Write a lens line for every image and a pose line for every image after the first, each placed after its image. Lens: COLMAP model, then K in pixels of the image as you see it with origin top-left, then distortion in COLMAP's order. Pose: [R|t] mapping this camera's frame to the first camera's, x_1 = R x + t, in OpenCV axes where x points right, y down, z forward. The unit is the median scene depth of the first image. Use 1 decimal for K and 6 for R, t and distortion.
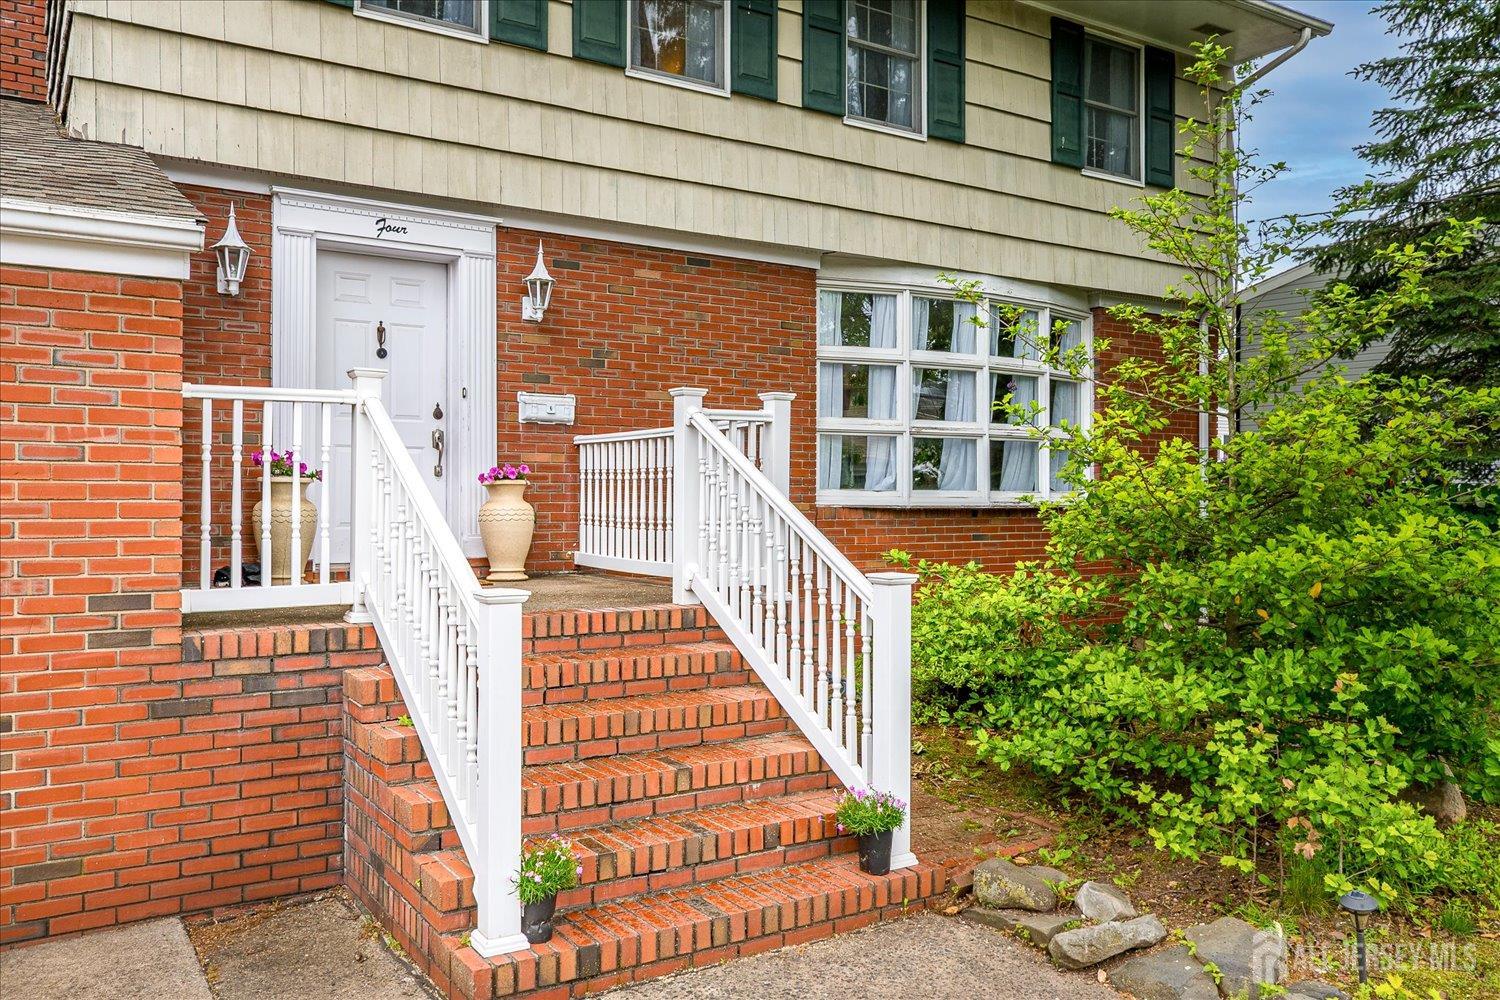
lens RADIAL K [[1250.0, 0, 750.0], [0, 1250.0, 500.0], [0, 0, 1]] dist [0.000150, 0.000680]
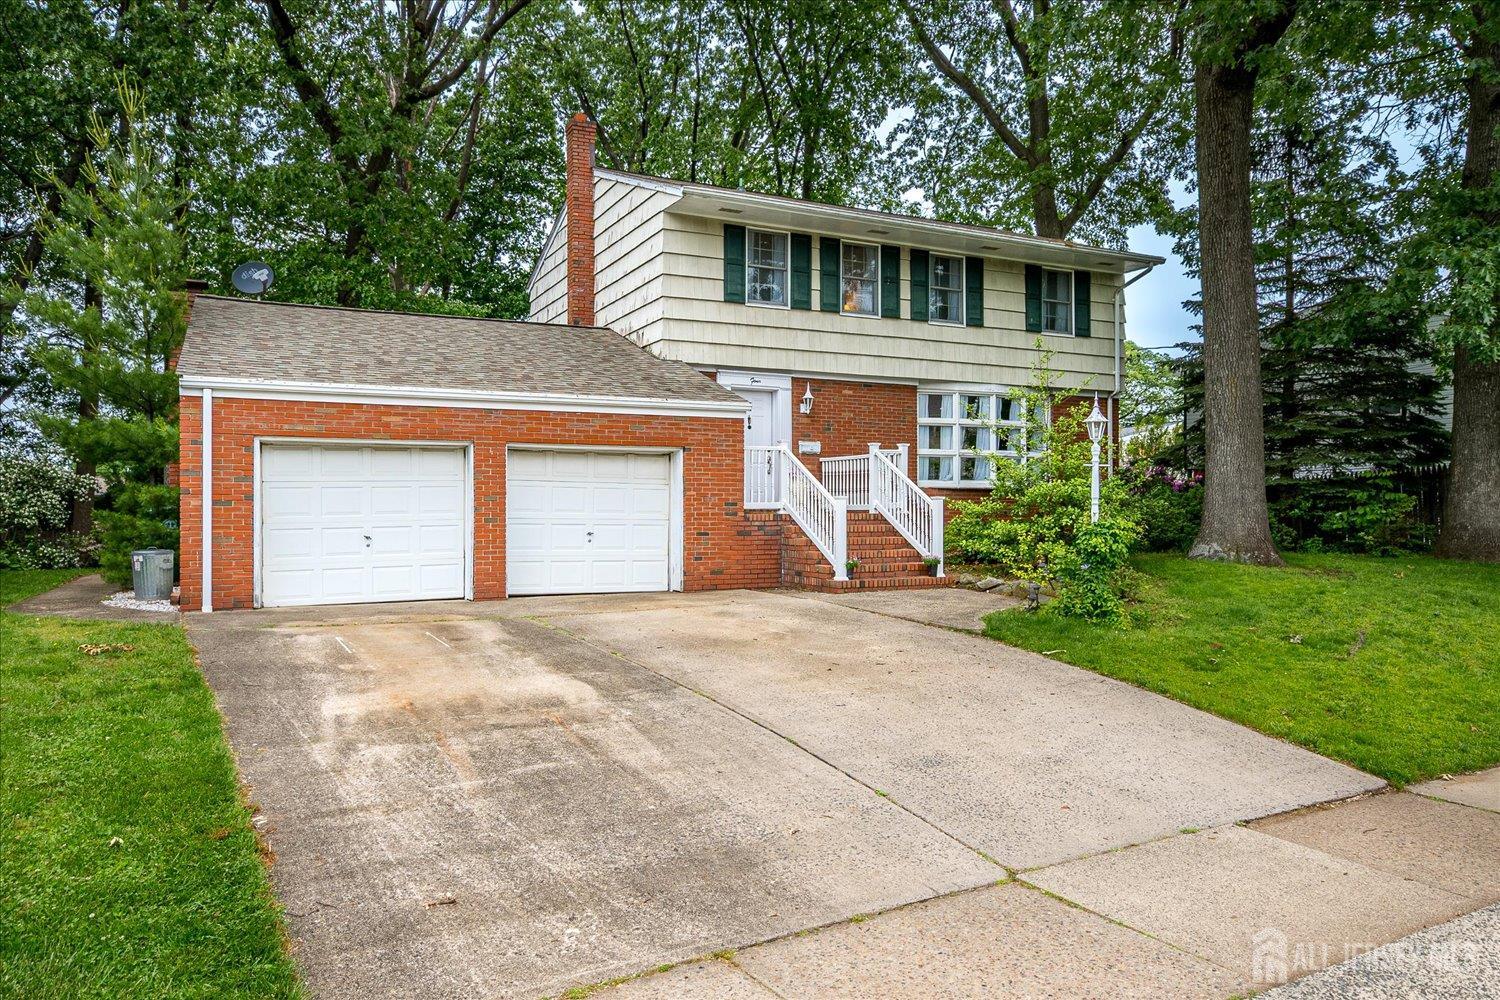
lens RADIAL K [[1155.4, 0, 750.0], [0, 1155.4, 500.0], [0, 0, 1]] dist [-0.000368, 0.000147]
pose [[0.995461, -0.004832, -0.095044, -0.056211], [0.003861, 0.999939, -0.010392, 0.052613], [0.095088, 0.009978, 0.995419, -1.235171]]
